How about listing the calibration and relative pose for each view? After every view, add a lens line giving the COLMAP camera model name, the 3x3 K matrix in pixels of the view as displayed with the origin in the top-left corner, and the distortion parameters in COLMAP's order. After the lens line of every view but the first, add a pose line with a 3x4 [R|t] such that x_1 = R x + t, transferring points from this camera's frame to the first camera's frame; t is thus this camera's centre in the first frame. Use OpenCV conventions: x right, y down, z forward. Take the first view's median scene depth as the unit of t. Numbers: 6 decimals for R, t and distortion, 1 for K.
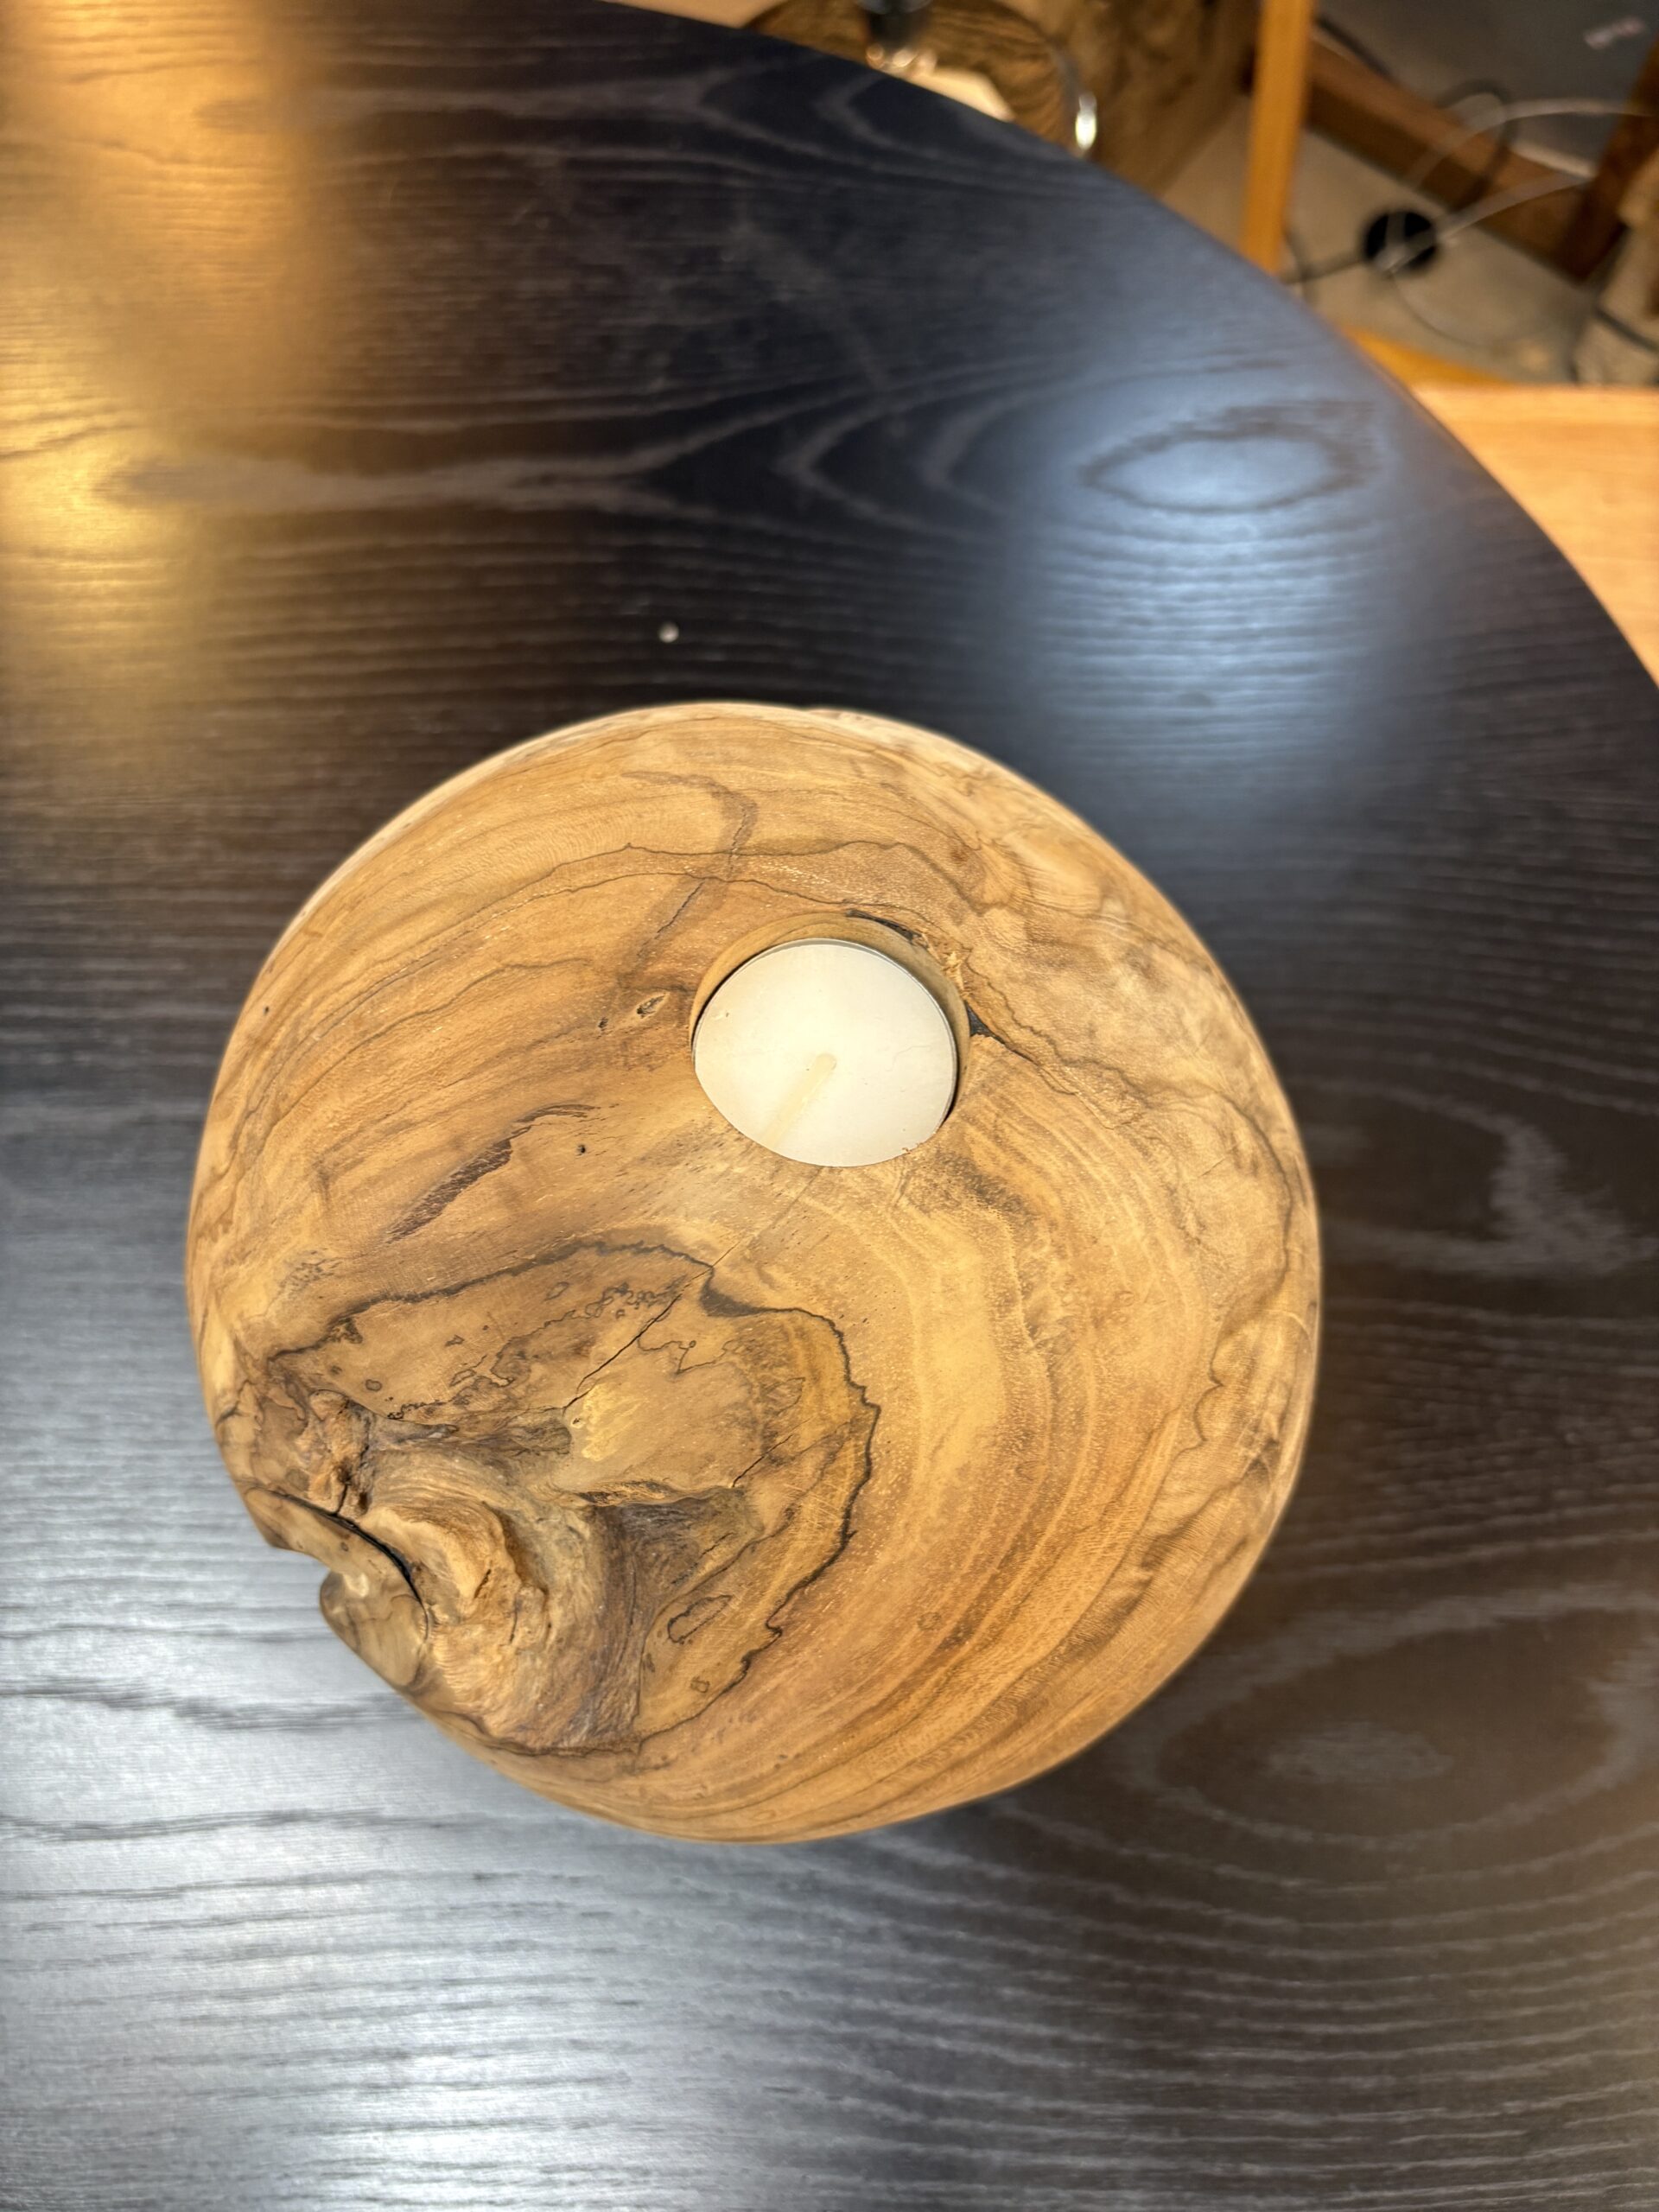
lens RADIAL K [[1744.6, 0, 830.8], [0, 1744.6, 1095.9], [0, 0, 1]] dist [0.040045, -0.064460]
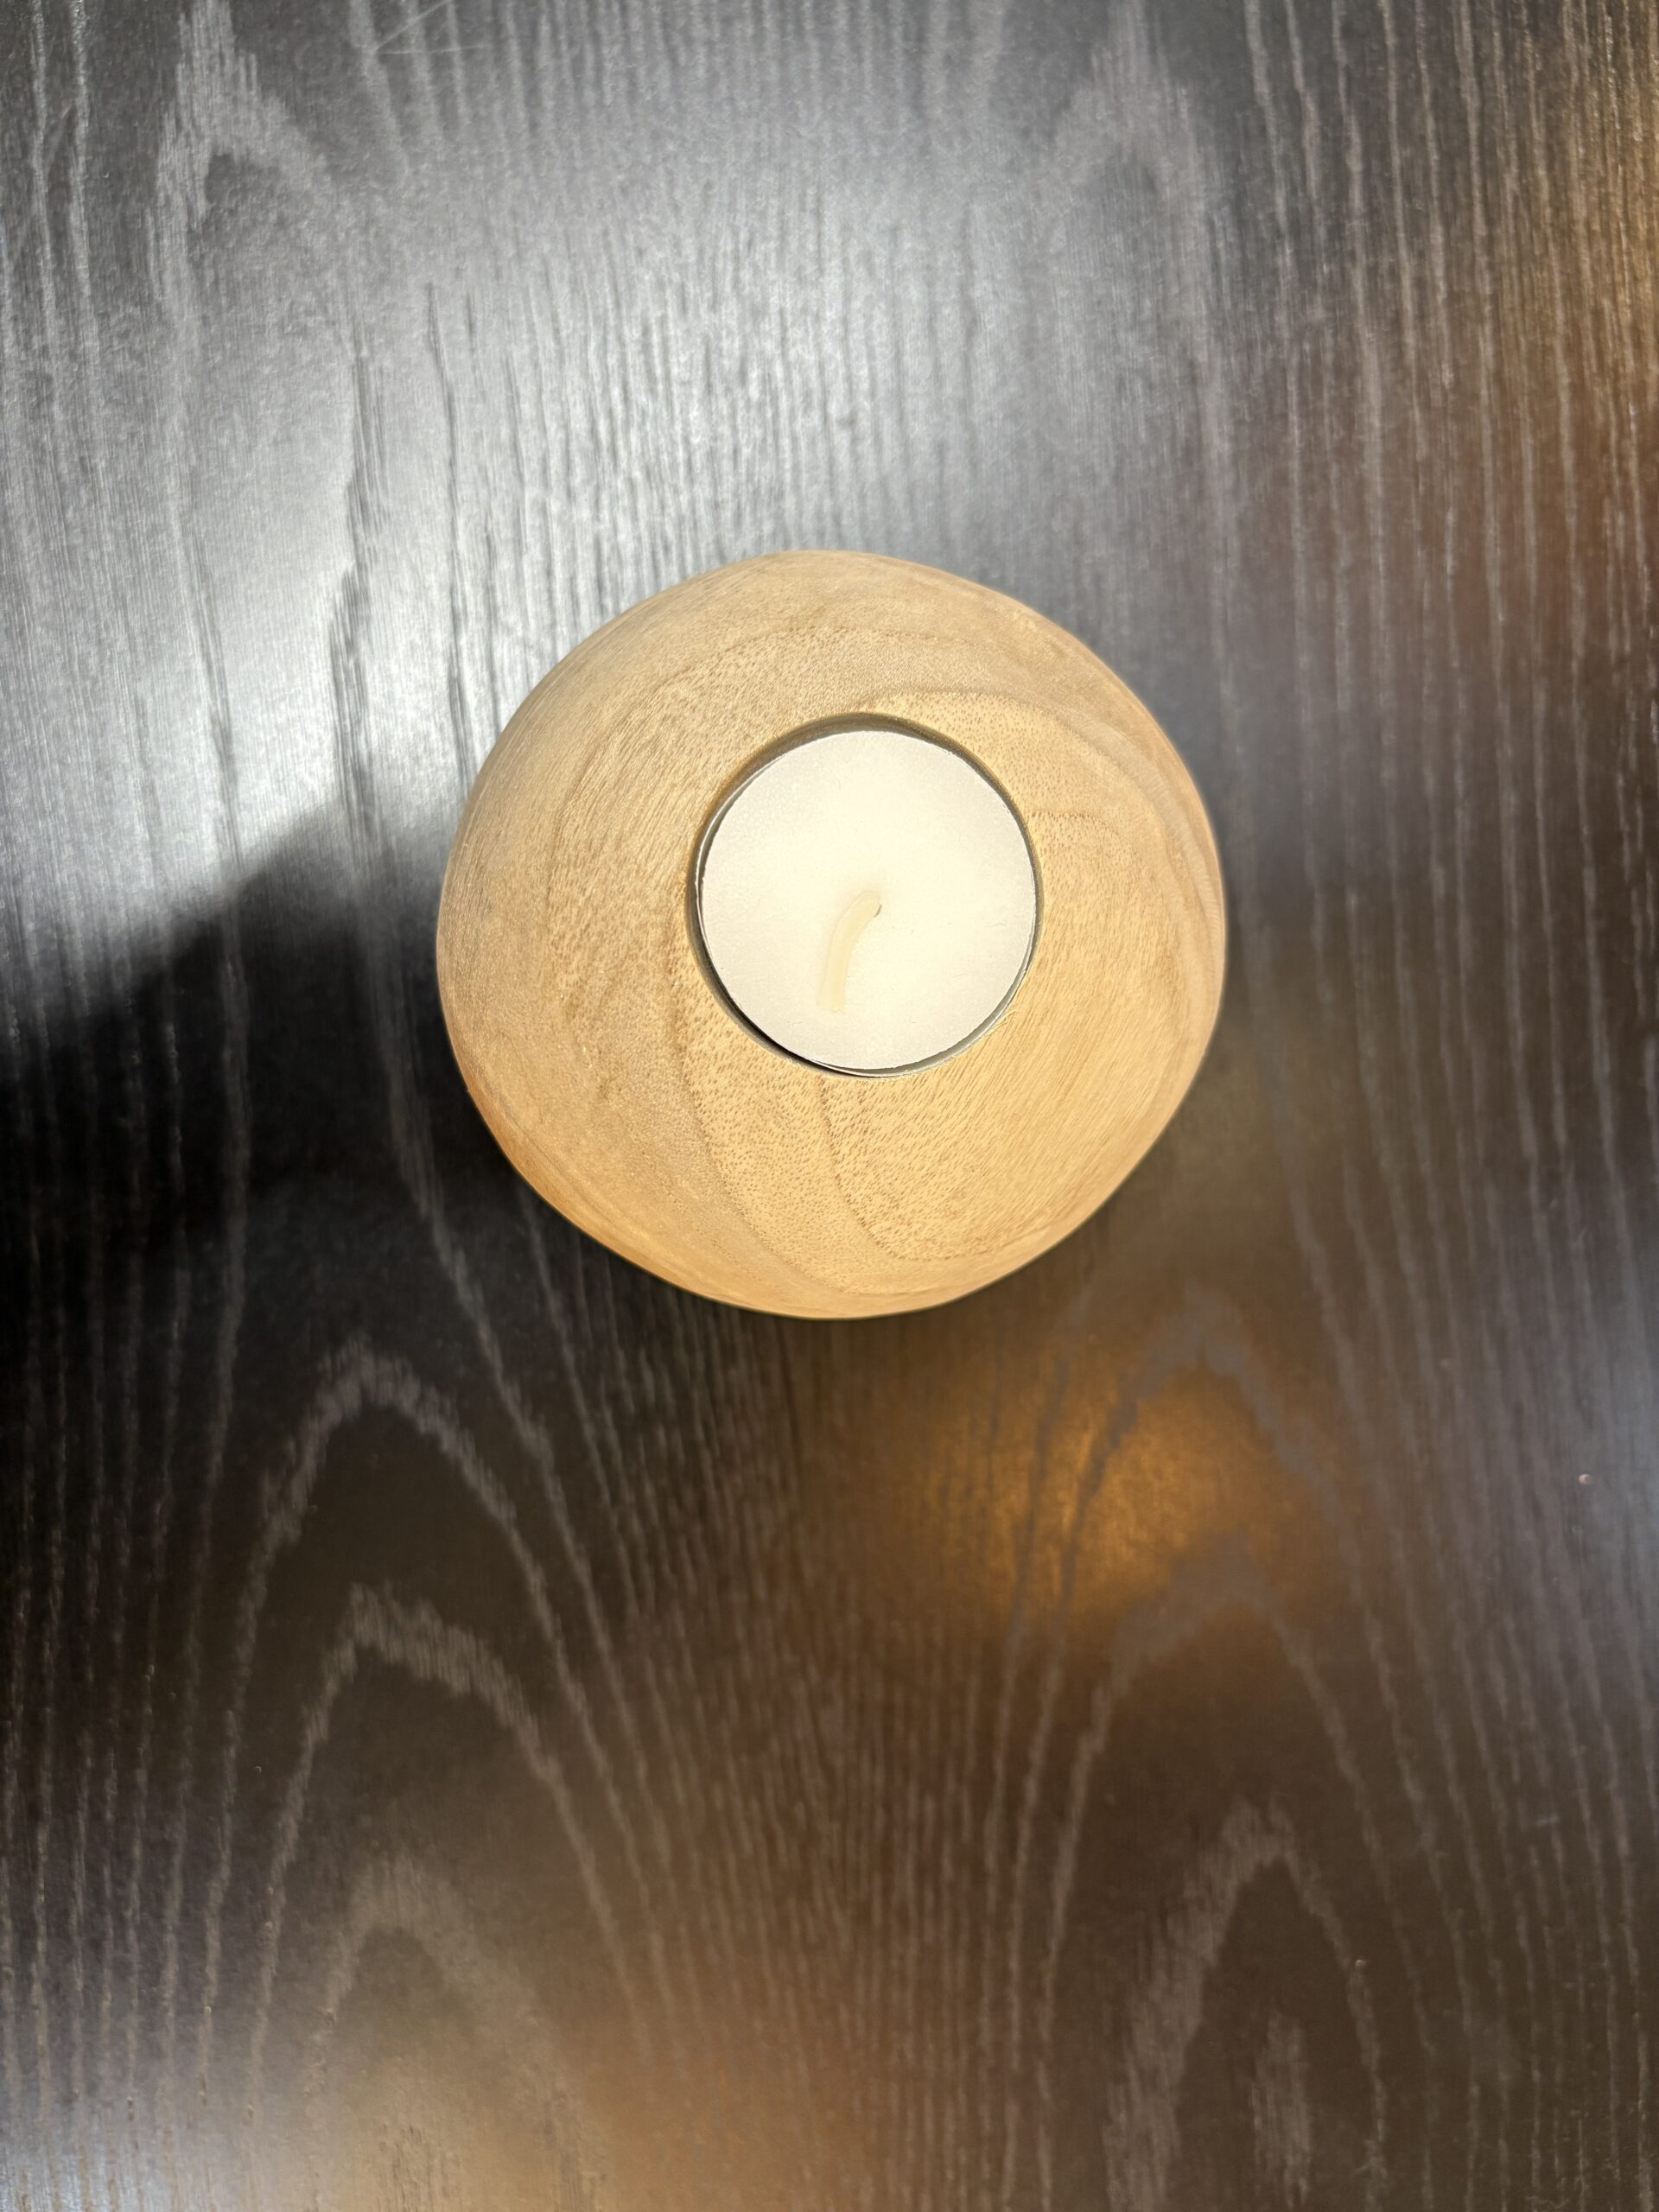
lens RADIAL K [[1744.6, 0, 823.4], [0, 1744.6, 1114.6], [0, 0, 1]] dist [0.040045, -0.064460]
pose [[0.075969, 0.997030, 0.012646, -0.231647], [-0.957303, 0.069383, 0.280637, -0.032137], [0.278926, -0.033426, 0.959731, 0.563354]]
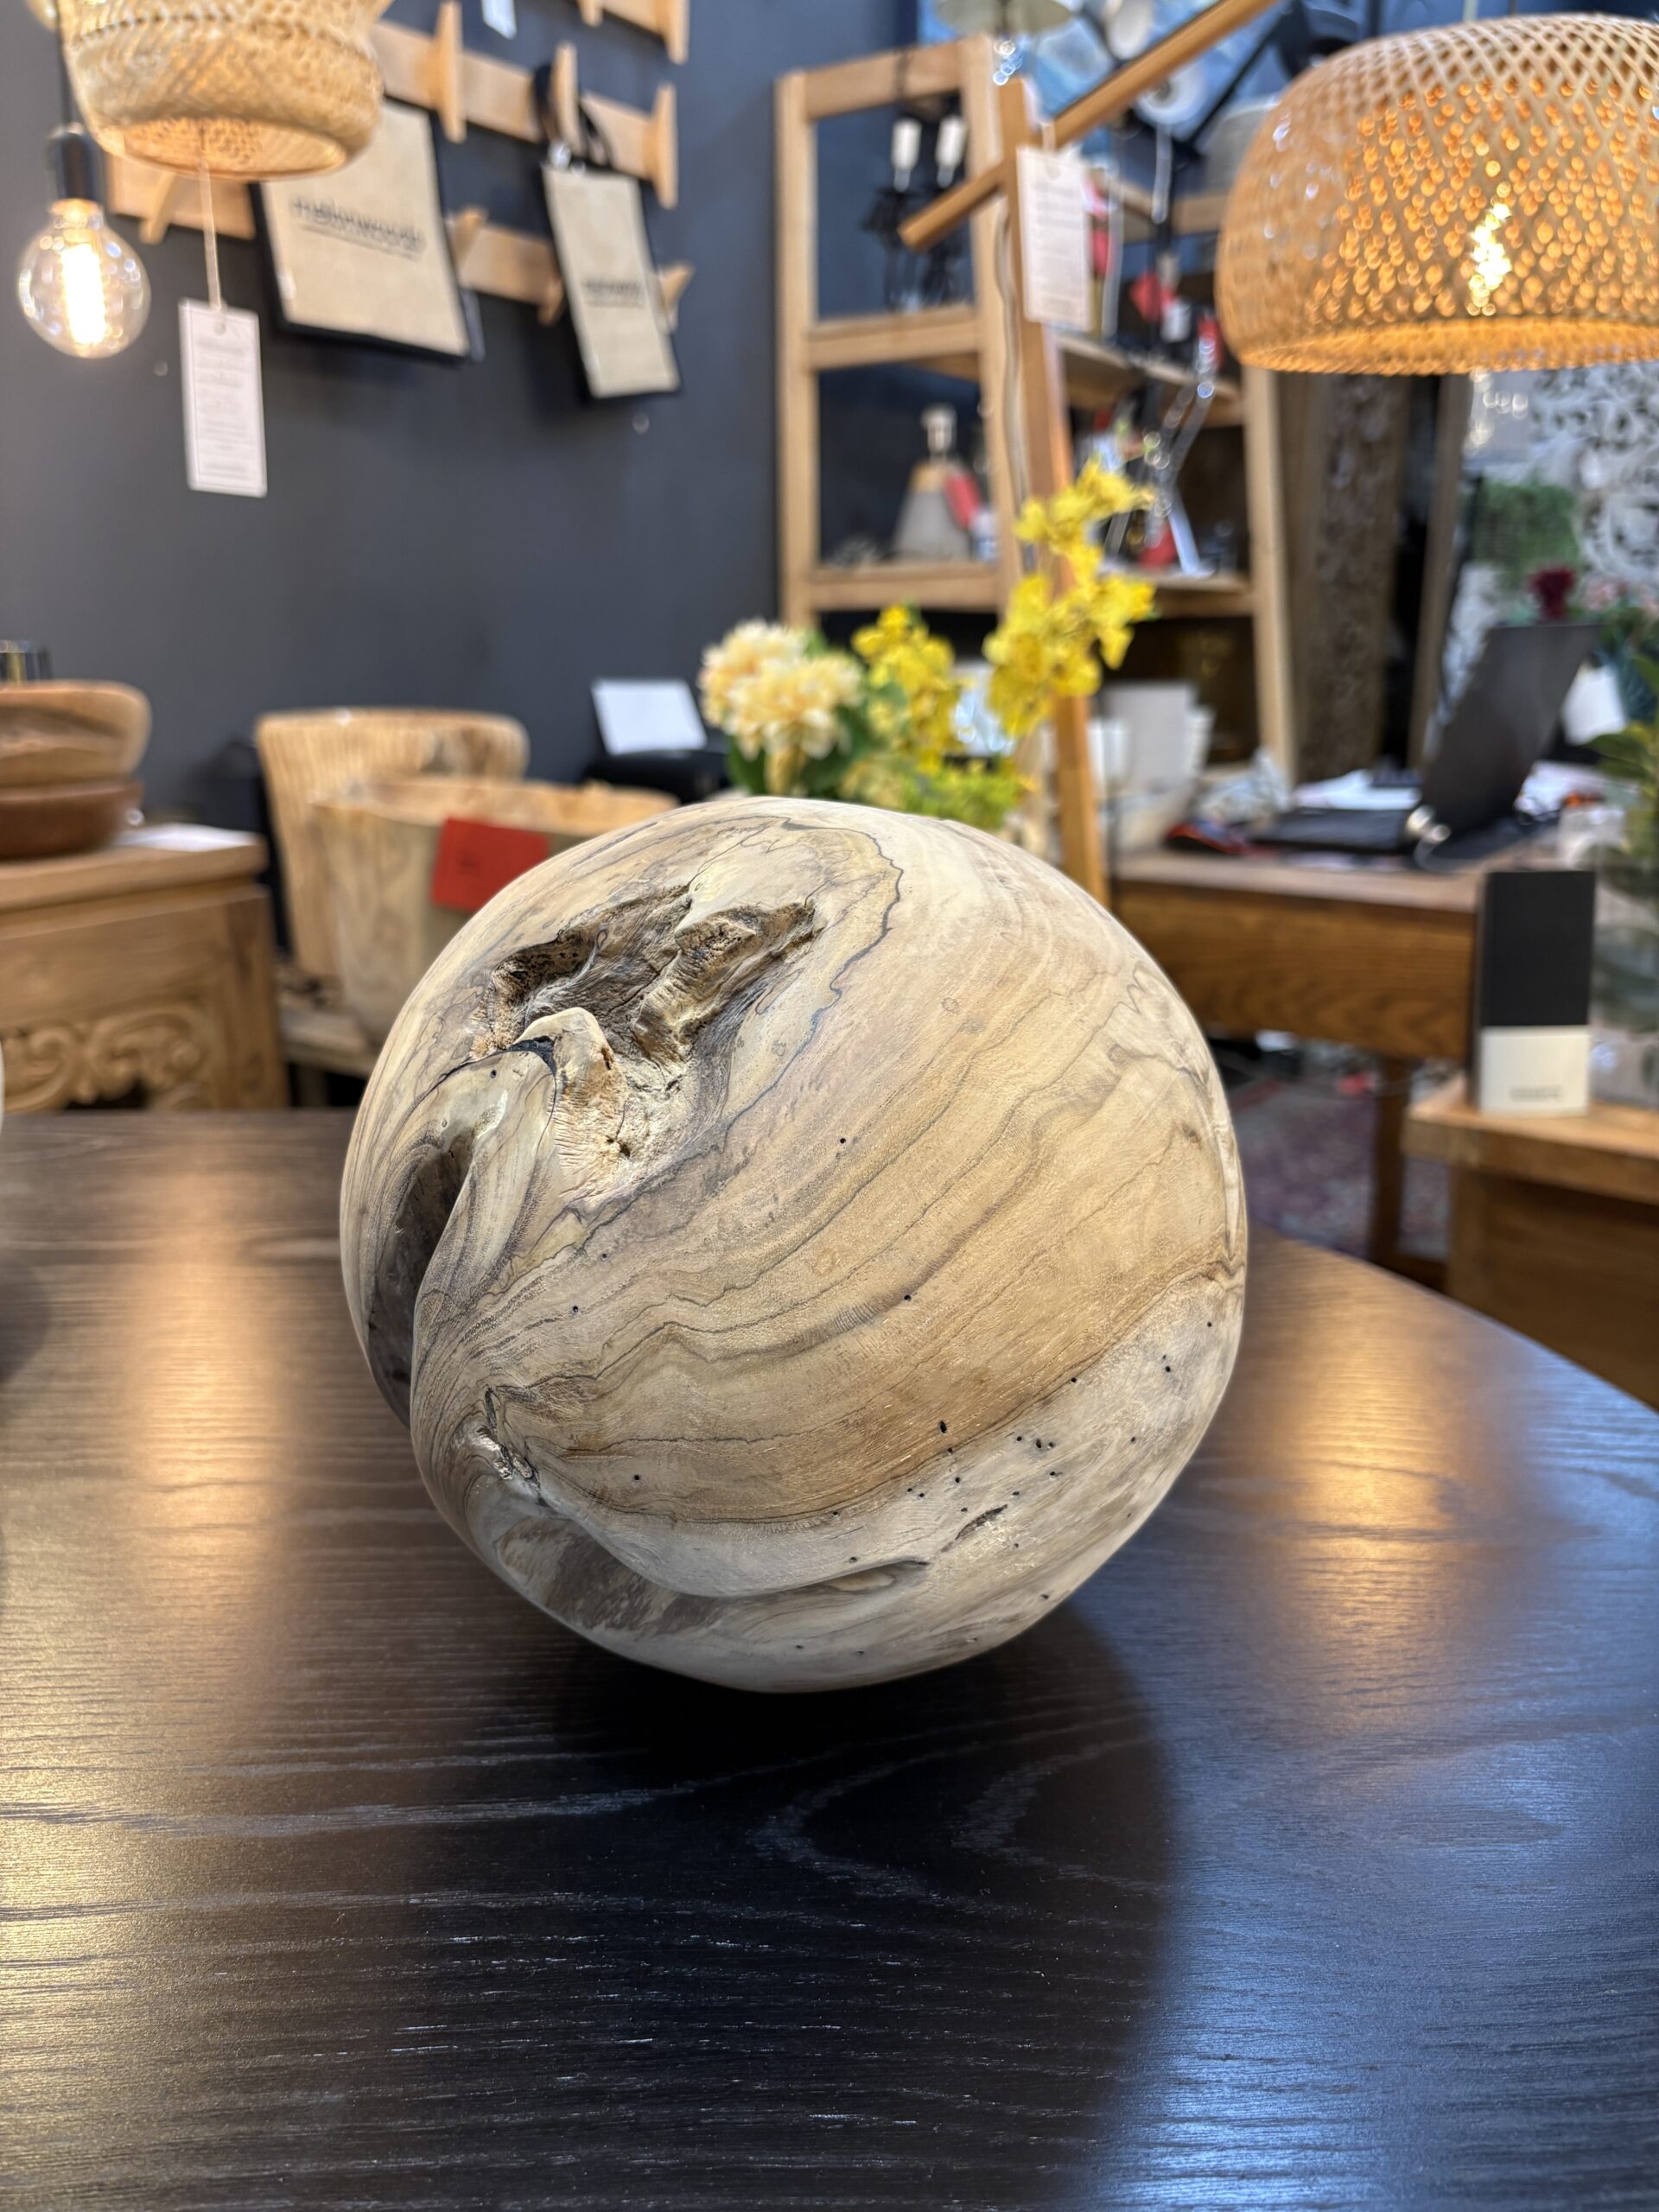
lens RADIAL K [[1744.6, 0, 830.2], [0, 1744.6, 1088.4], [0, 0, 1]] dist [0.040045, -0.064460]
pose [[0.999057, -0.000058, 0.043418, -0.090967], [0.035841, 0.565507, -0.823965, 1.390692], [-0.024505, 0.824744, 0.564975, 0.290181]]
